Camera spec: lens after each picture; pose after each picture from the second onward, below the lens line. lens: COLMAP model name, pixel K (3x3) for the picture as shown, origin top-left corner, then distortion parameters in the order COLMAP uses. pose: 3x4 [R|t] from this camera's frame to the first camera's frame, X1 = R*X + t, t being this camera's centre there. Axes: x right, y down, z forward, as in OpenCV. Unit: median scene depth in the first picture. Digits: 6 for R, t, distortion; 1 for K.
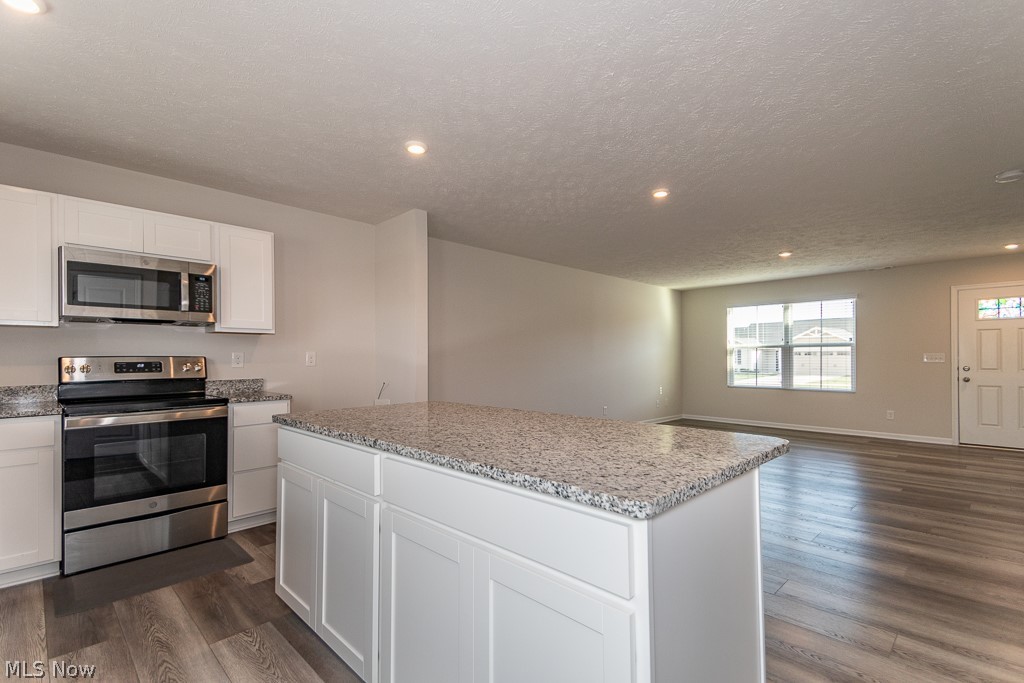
lens RADIAL K [[462.8, 0, 520.4], [0, 462.8, 355.2], [0, 0, 1]] dist [0.075744, -0.034985]
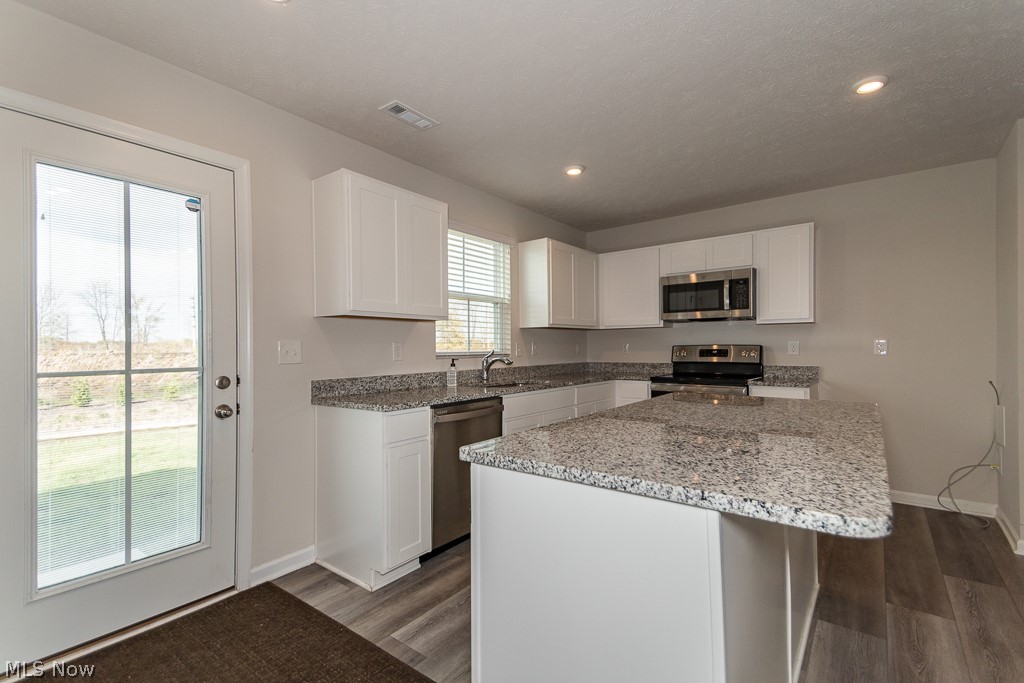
lens RADIAL K [[475.1, 0, 506.3], [0, 475.1, 345.9], [0, 0, 1]] dist [0.080732, -0.038925]
pose [[0.110017, 0.001298, -0.993929, 0.507119], [0.010647, 0.999940, 0.002484, -0.004967], [0.993873, -0.010856, 0.109996, 0.264042]]
